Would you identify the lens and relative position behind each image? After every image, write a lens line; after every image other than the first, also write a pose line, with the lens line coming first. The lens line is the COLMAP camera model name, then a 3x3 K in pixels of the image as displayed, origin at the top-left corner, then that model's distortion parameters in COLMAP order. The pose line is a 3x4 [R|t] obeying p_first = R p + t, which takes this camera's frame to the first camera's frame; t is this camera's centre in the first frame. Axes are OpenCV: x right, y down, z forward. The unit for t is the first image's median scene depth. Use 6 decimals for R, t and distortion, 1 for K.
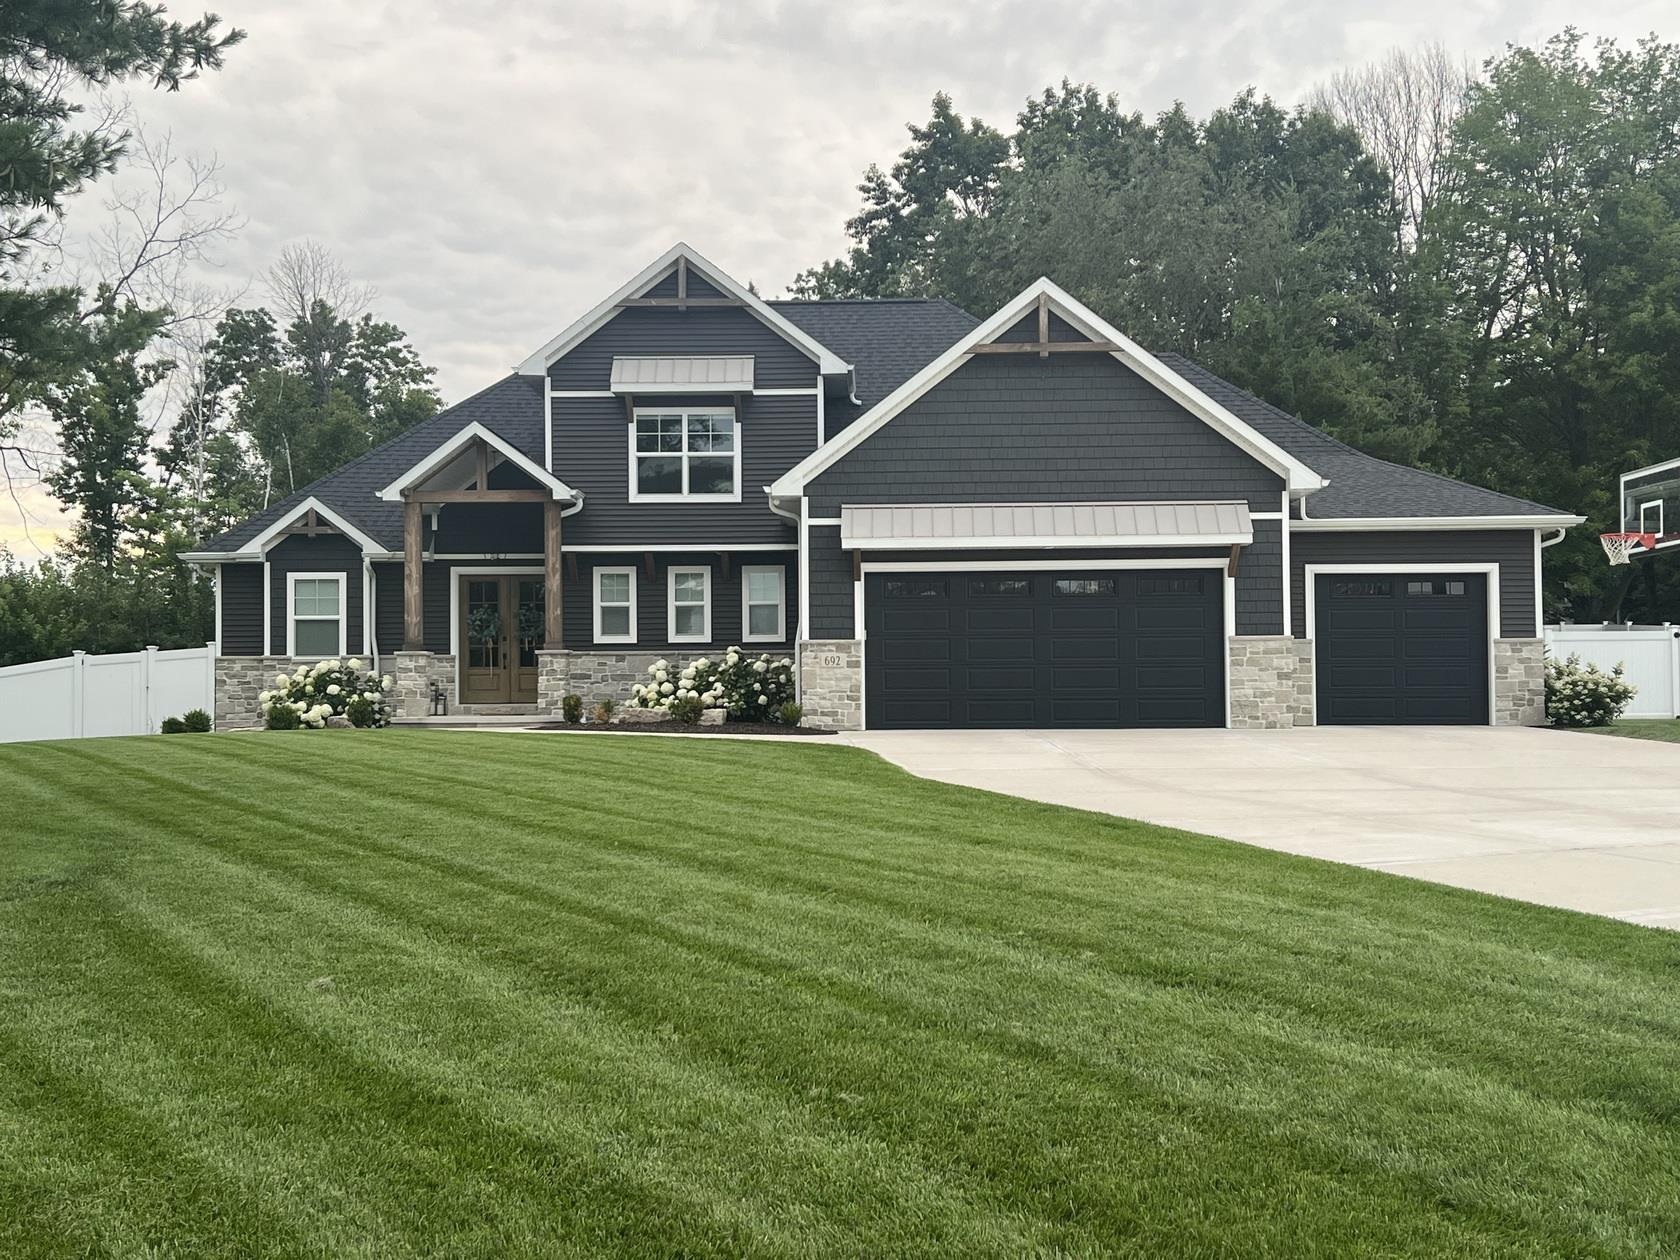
lens RADIAL K [[1995.7, 0, 840.0], [0, 1995.7, 630.0], [0, 0, 1]] dist [0.174152, -0.311310]
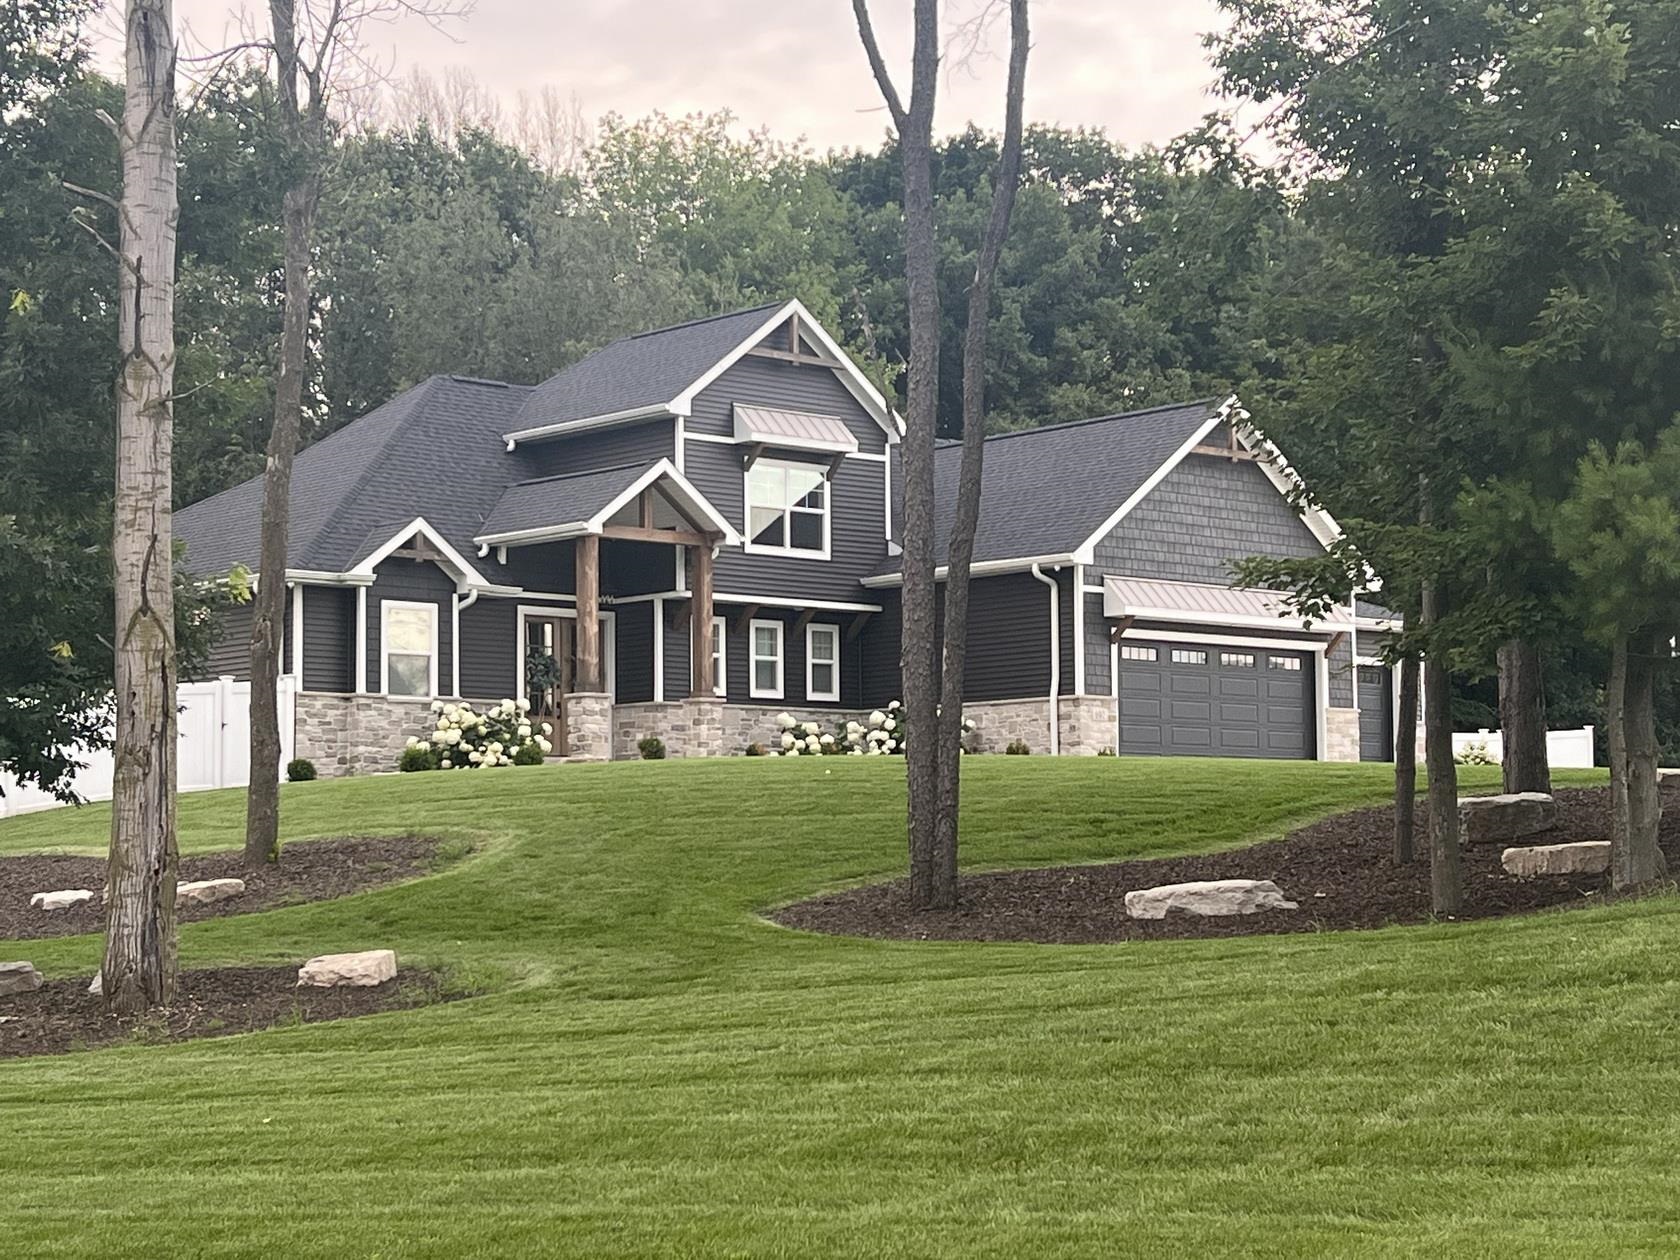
lens RADIAL K [[2954.7, 0, 818.8], [0, 2954.7, 654.1], [0, 0, 1]] dist [0.252158, -0.866660]
pose [[0.733519, 0.054473, 0.677482, -1.075598], [-0.023453, 0.998218, -0.054870, 0.065888], [-0.679264, 0.024359, 0.733489, -0.087479]]
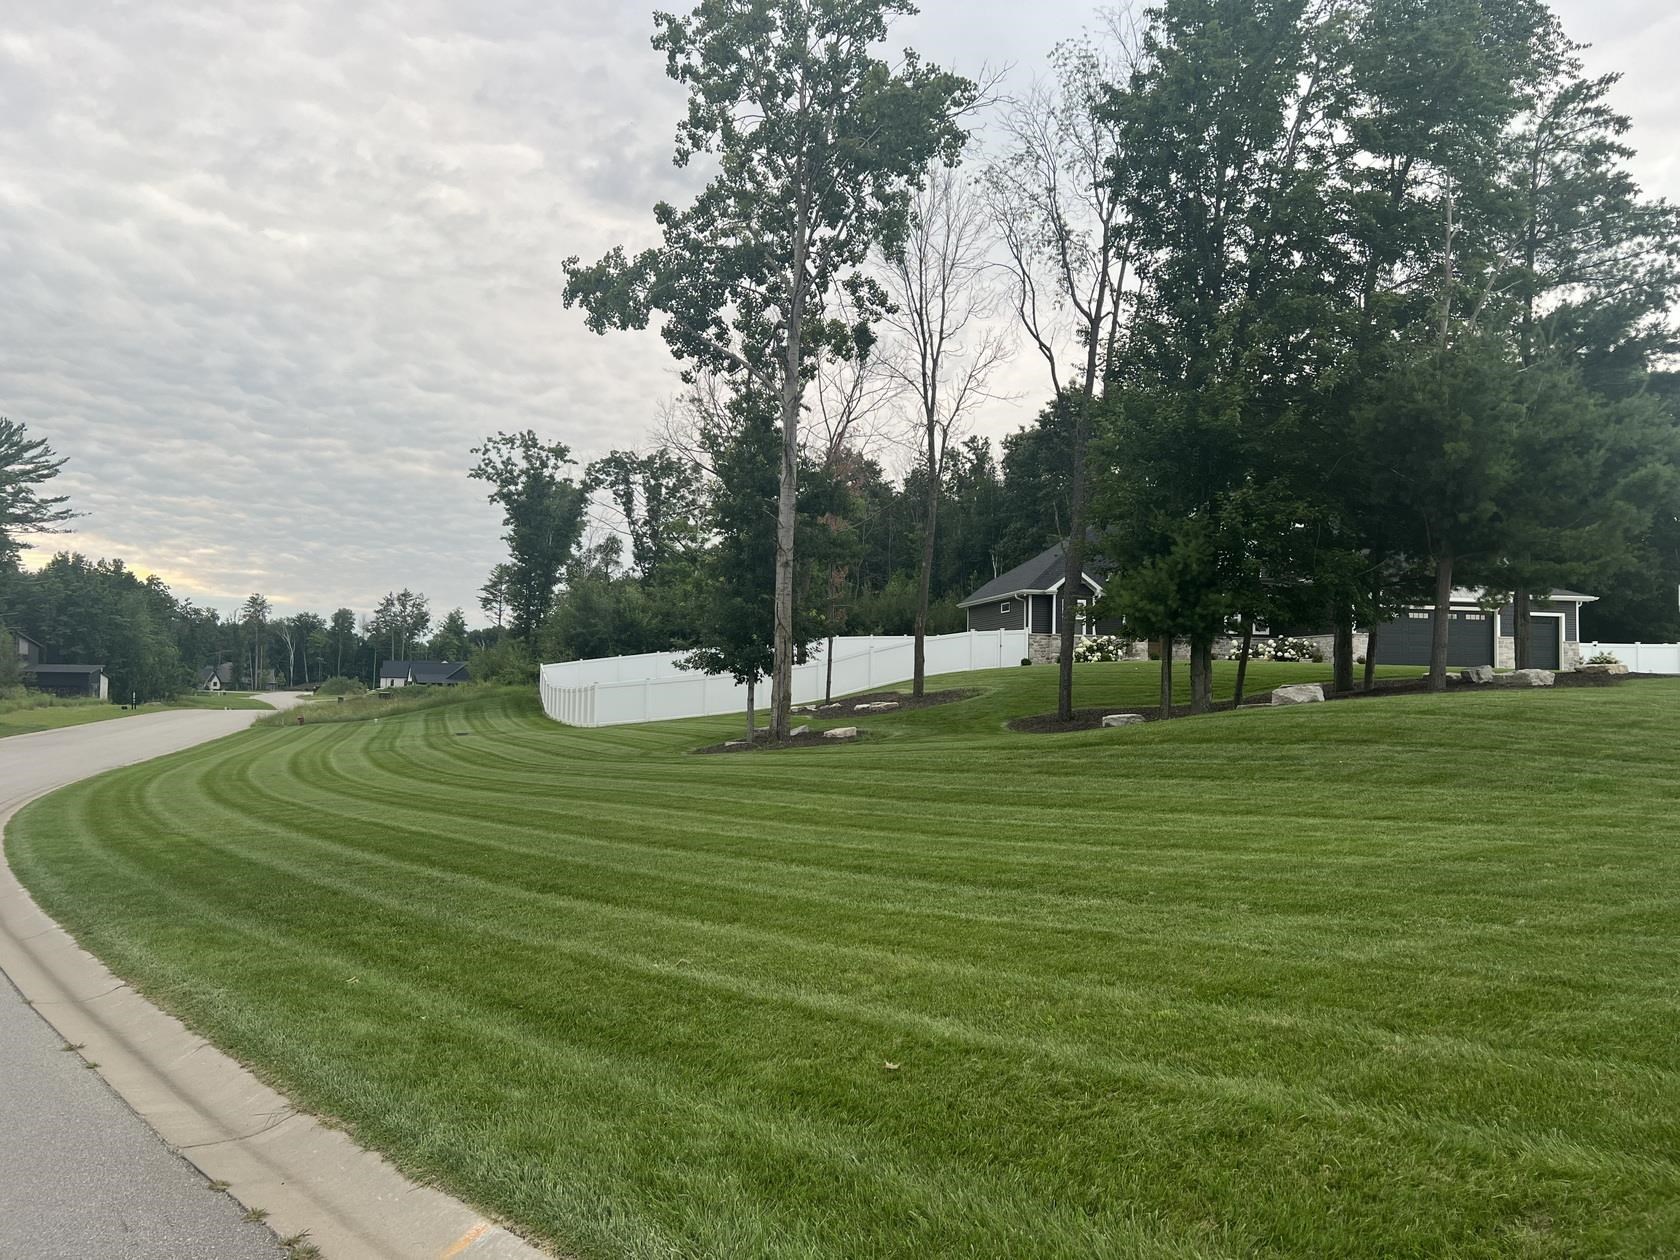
lens RADIAL K [[1266.4, 0, 831.5], [0, 1266.4, 645.2], [0, 0, 1]] dist [0.053905, -0.068073]
pose [[0.978630, 0.030917, 0.203292, -0.894718], [-0.031024, 0.999515, -0.002662, 0.040692], [-0.203276, -0.003702, 0.979114, -0.431240]]
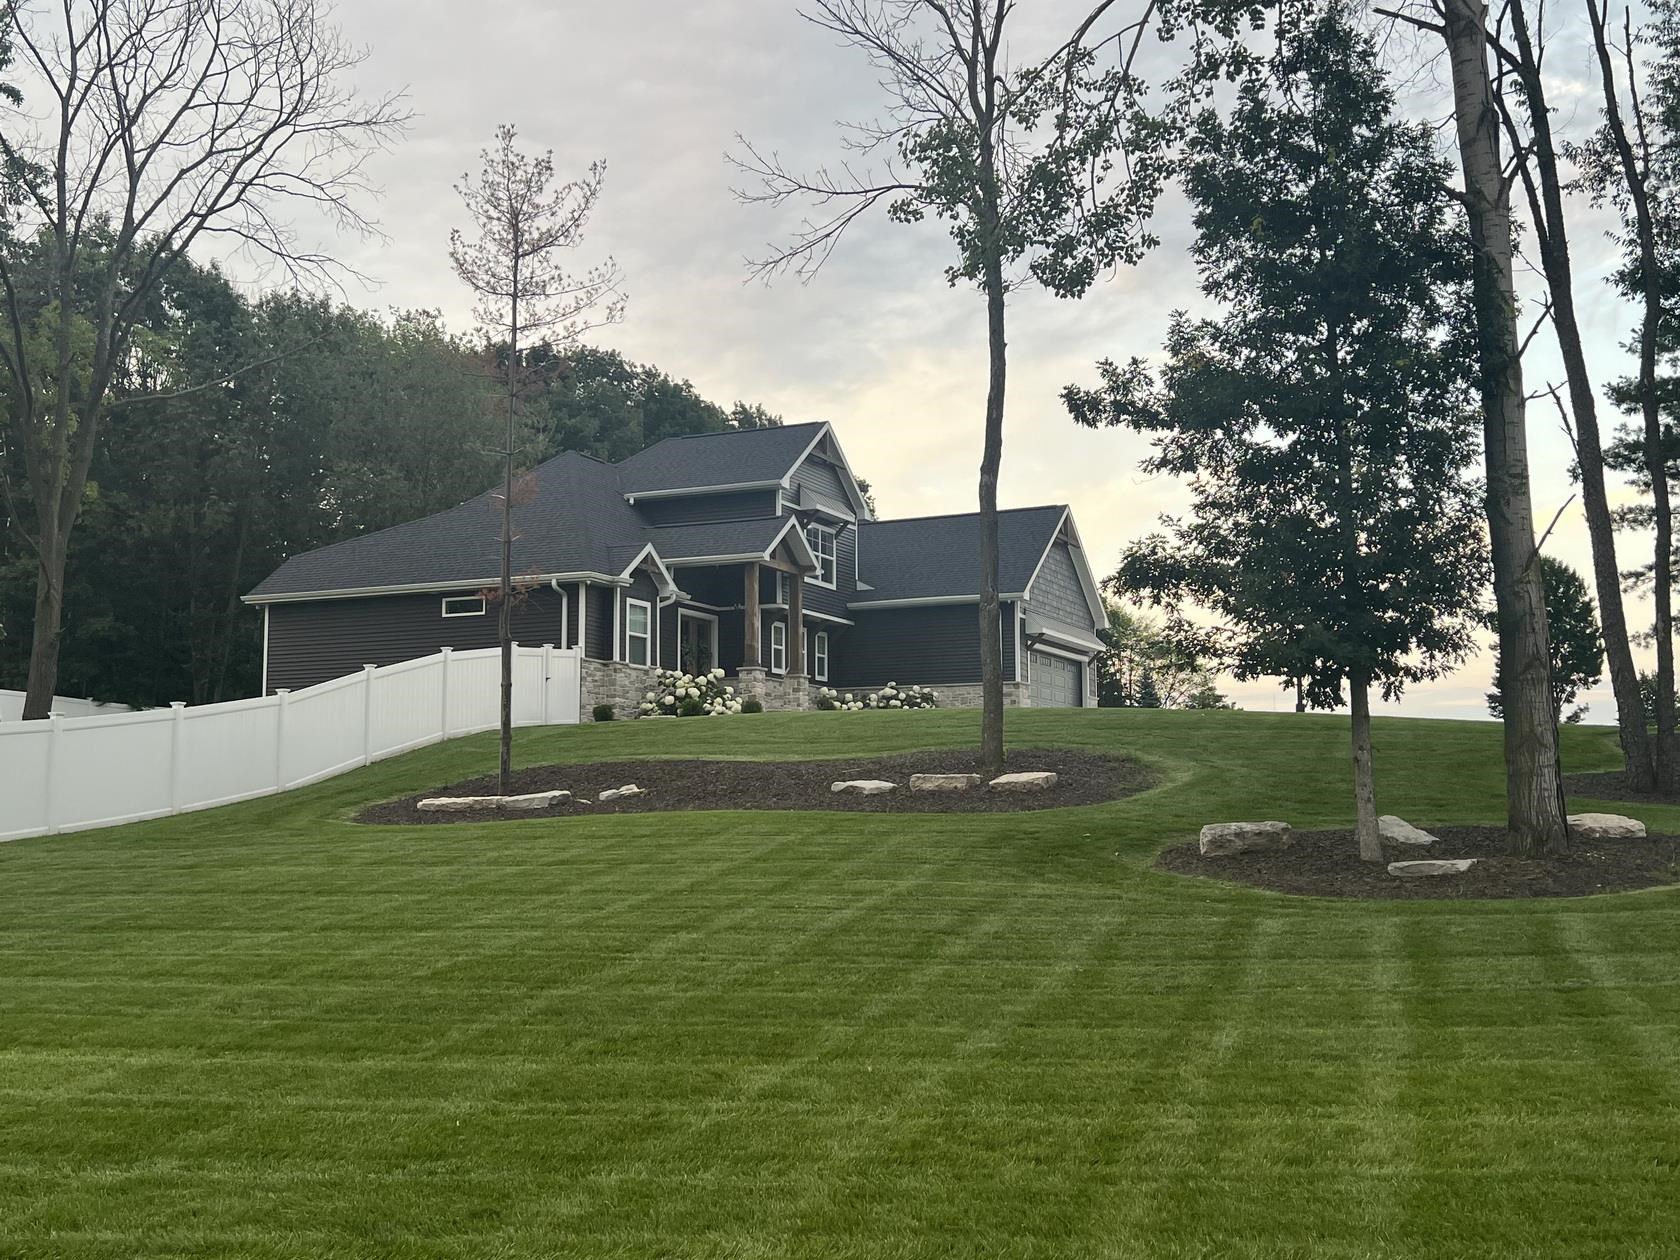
lens RADIAL K [[1712.0, 0, 832.6], [0, 1712.0, 635.6], [0, 0, 1]] dist [0.163182, -0.451221]
pose [[0.402246, 0.103374, 0.909677, -1.281362], [-0.033383, 0.994600, -0.098263, 0.104040], [-0.914923, 0.009158, 0.403525, 0.470652]]
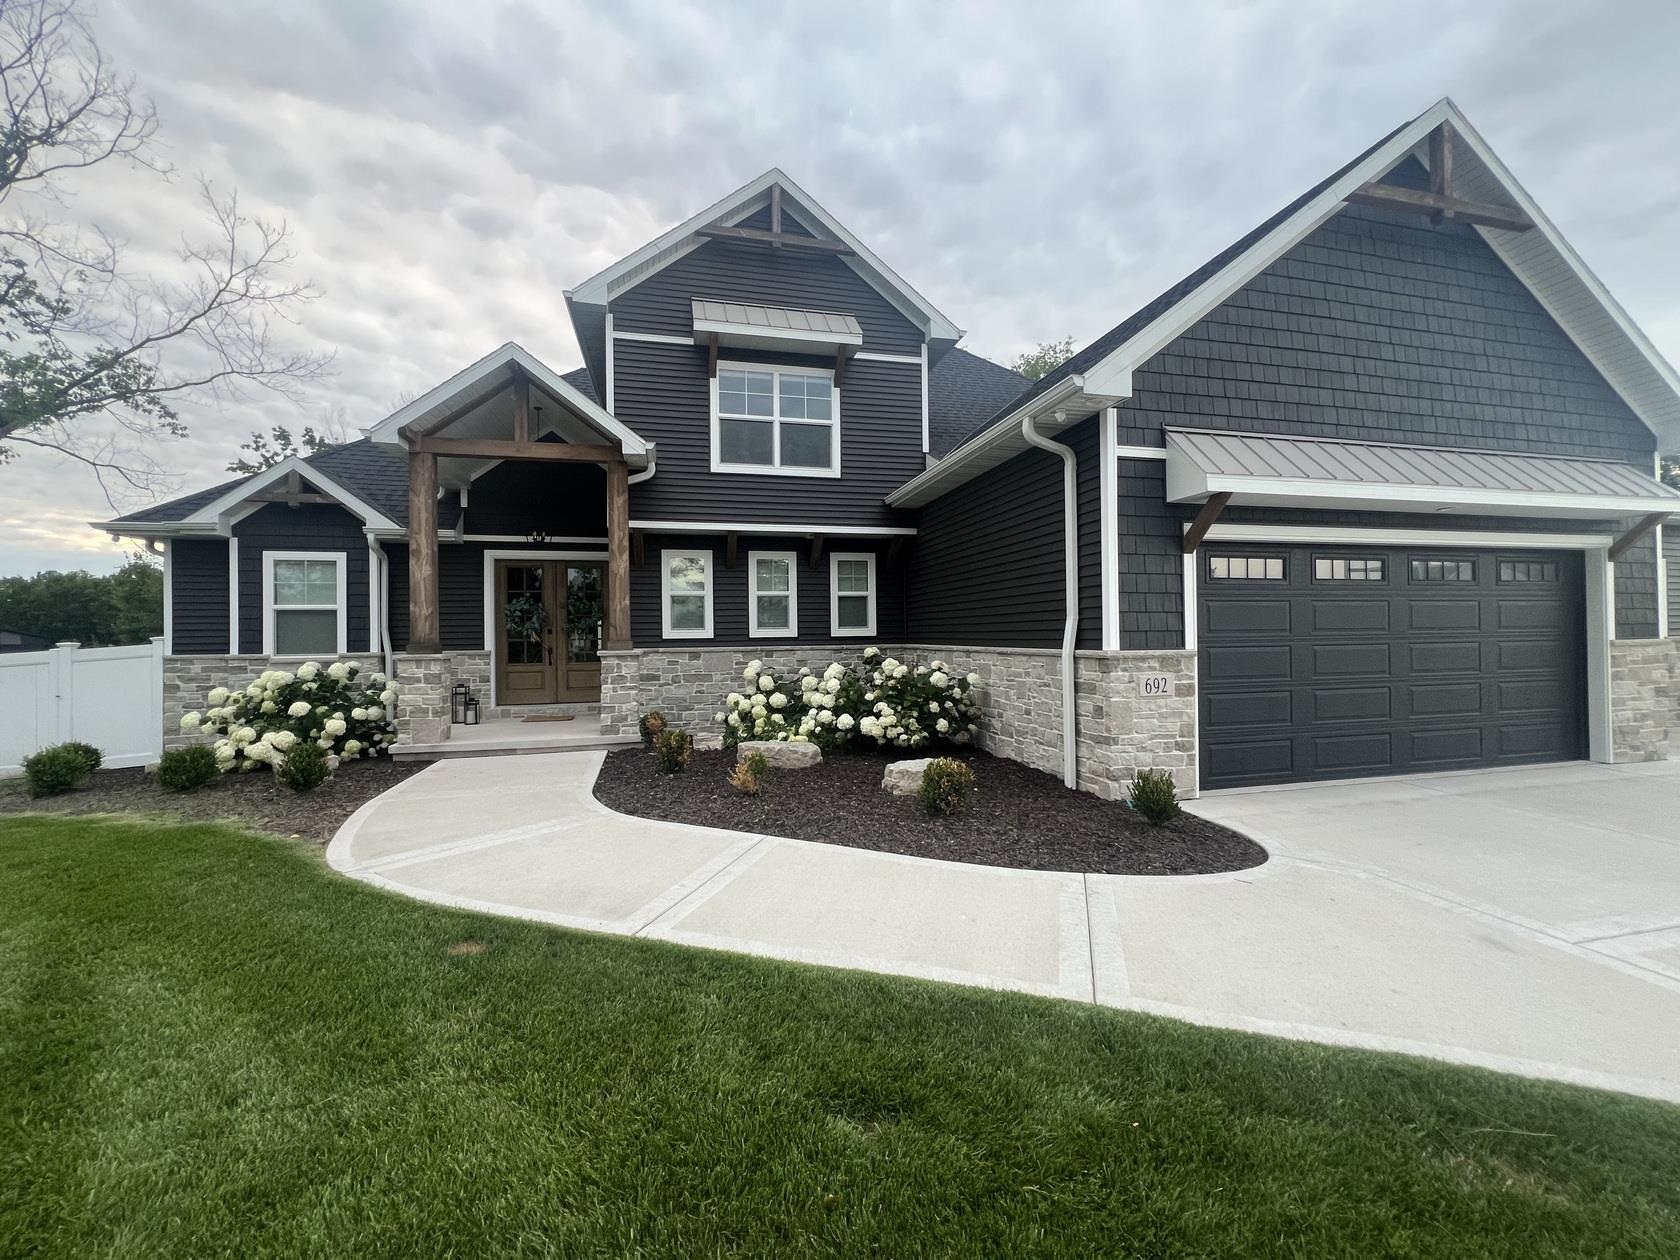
lens RADIAL K [[673.1, 0, 837.4], [0, 673.1, 626.6], [0, 0, 1]] dist [-0.002211, 0.000123]
pose [[0.966727, -0.002178, 0.255801, -0.128537], [-0.003870, 0.999725, 0.023136, -0.005672], [-0.255781, -0.023356, 0.966453, 0.724215]]
